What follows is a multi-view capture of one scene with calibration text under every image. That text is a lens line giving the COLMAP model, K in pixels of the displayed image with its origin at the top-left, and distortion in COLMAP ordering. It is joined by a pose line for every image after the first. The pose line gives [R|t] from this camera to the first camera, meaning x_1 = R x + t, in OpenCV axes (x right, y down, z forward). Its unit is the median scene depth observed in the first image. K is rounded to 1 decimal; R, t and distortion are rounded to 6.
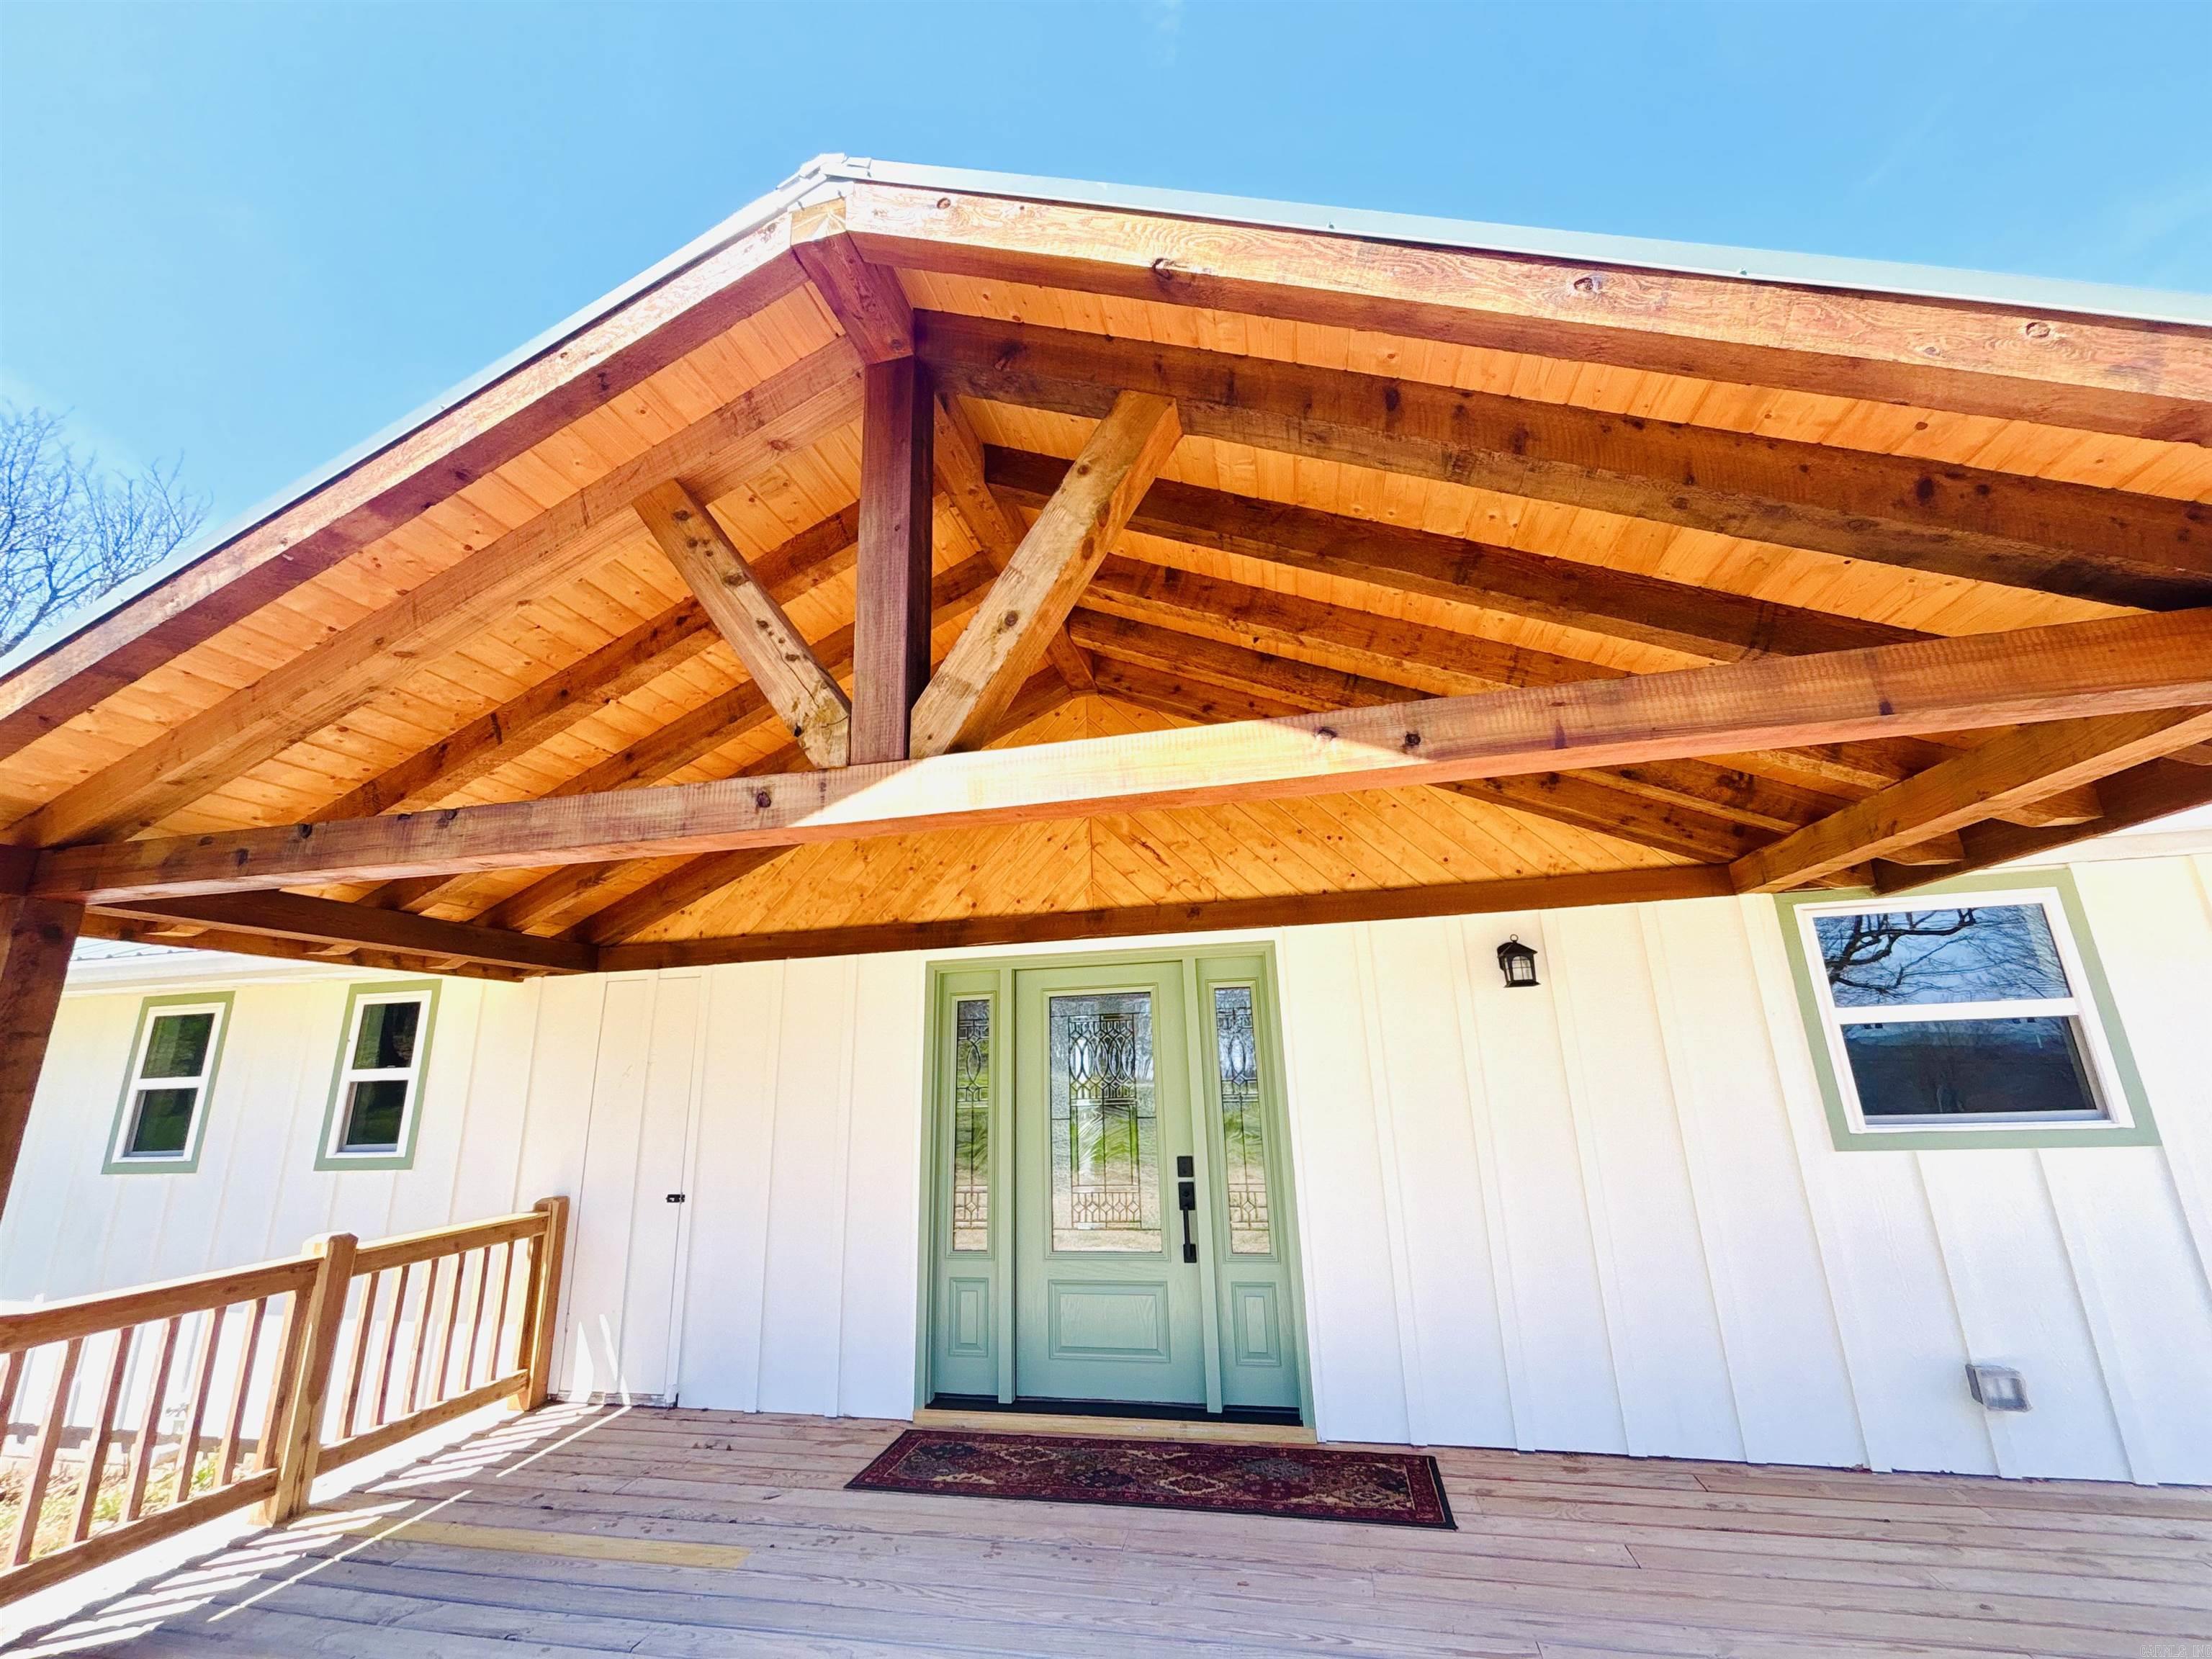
lens RADIAL K [[890.3, 0, 1106.0], [0, 890.3, 829.5], [0, 0, 1]] dist [0.005617, 0.000153]
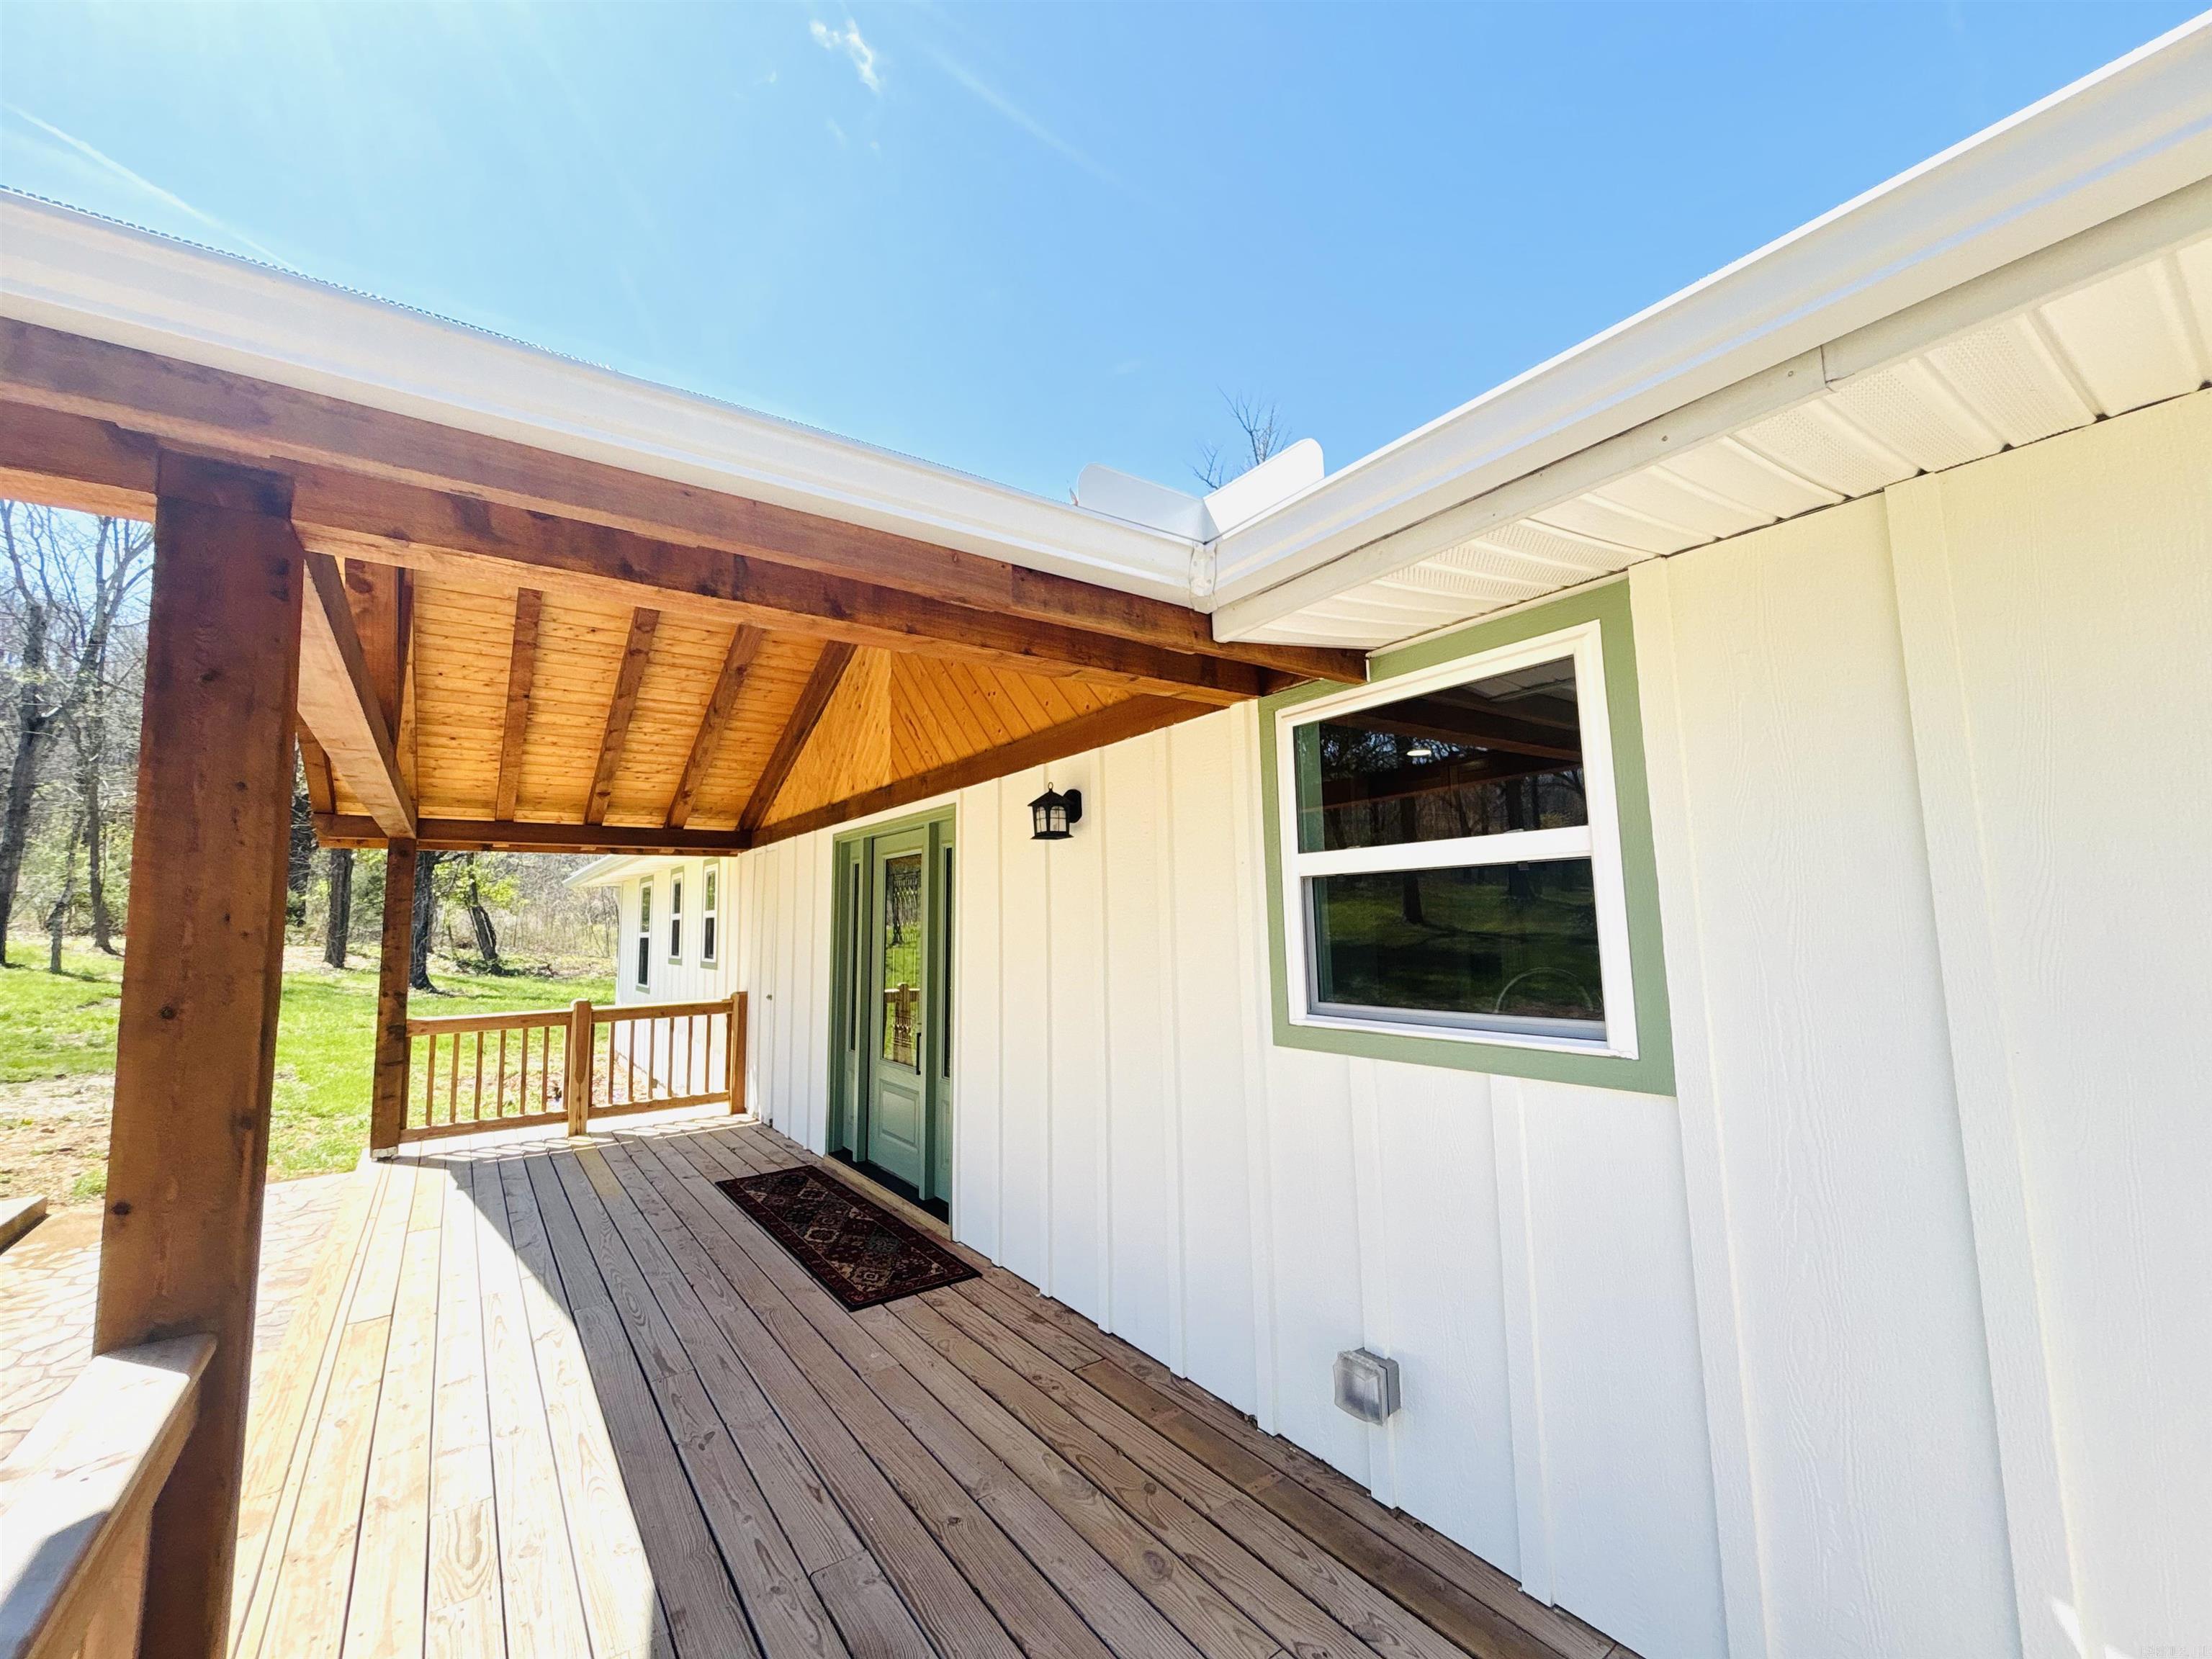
lens RADIAL K [[890.3, 0, 1106.0], [0, 890.3, 829.5], [0, 0, 1]] dist [0.005617, 0.000153]
pose [[0.749158, -0.050037, -0.660498, 1.222122], [0.169231, 0.978509, 0.117819, 0.076552], [0.640408, -0.200042, 0.741526, 0.407968]]
